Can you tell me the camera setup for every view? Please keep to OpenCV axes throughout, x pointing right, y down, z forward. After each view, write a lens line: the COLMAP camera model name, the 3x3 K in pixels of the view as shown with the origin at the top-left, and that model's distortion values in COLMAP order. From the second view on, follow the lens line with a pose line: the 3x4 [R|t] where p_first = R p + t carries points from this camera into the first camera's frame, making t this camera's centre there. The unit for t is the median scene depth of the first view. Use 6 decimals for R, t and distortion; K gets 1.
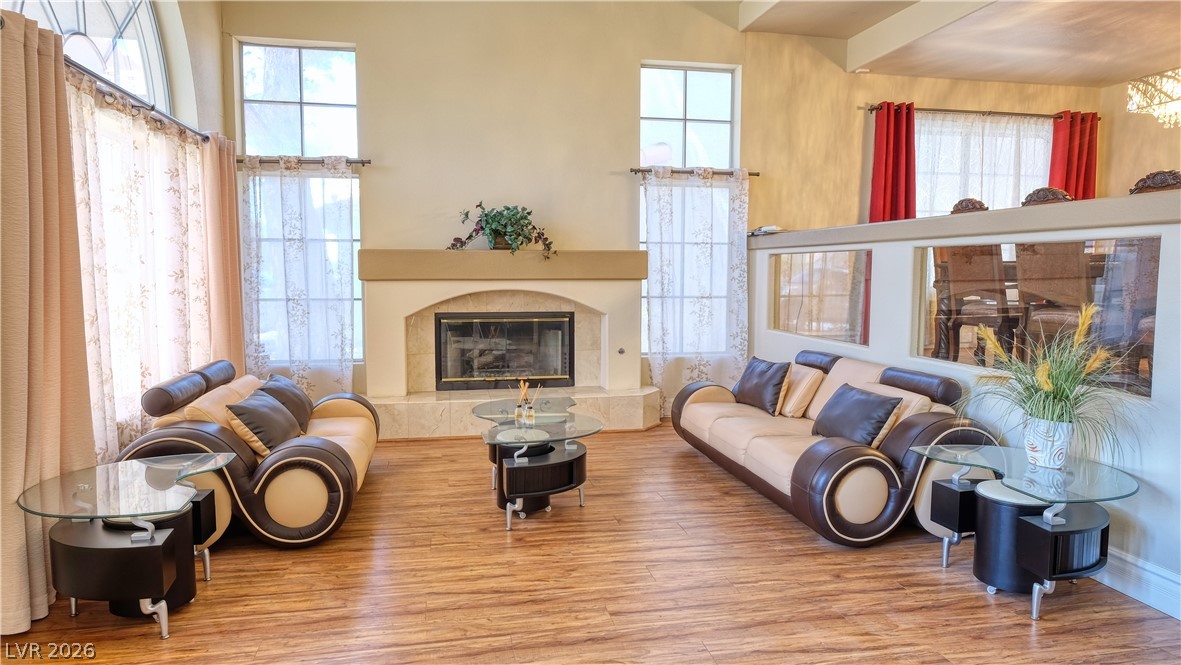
lens RADIAL K [[750.1, 0, 576.7], [0, 750.1, 317.9], [0, 0, 1]] dist [-0.001180, -0.000989]
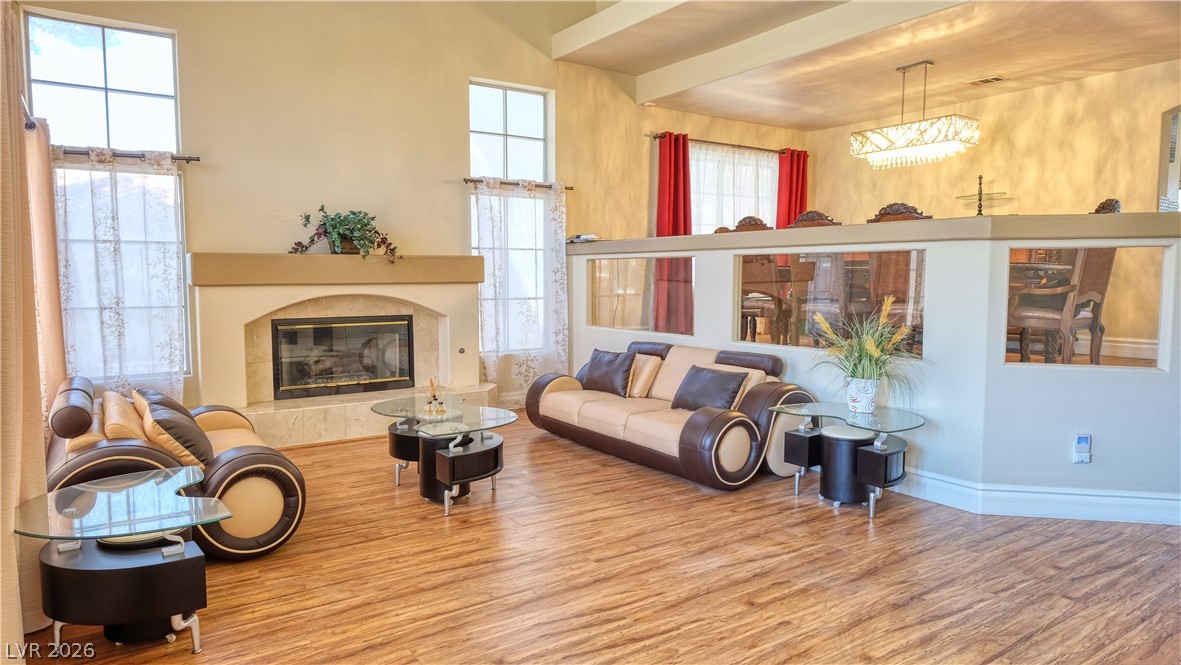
lens RADIAL K [[750.1, 0, 583.4], [0, 750.1, 325.3], [0, 0, 1]] dist [-0.001180, -0.000989]
pose [[0.918409, -0.030822, 0.394429, -0.216164], [0.028764, 0.999524, 0.011131, 0.001871], [-0.394584, 0.001123, 0.918859, -0.046472]]
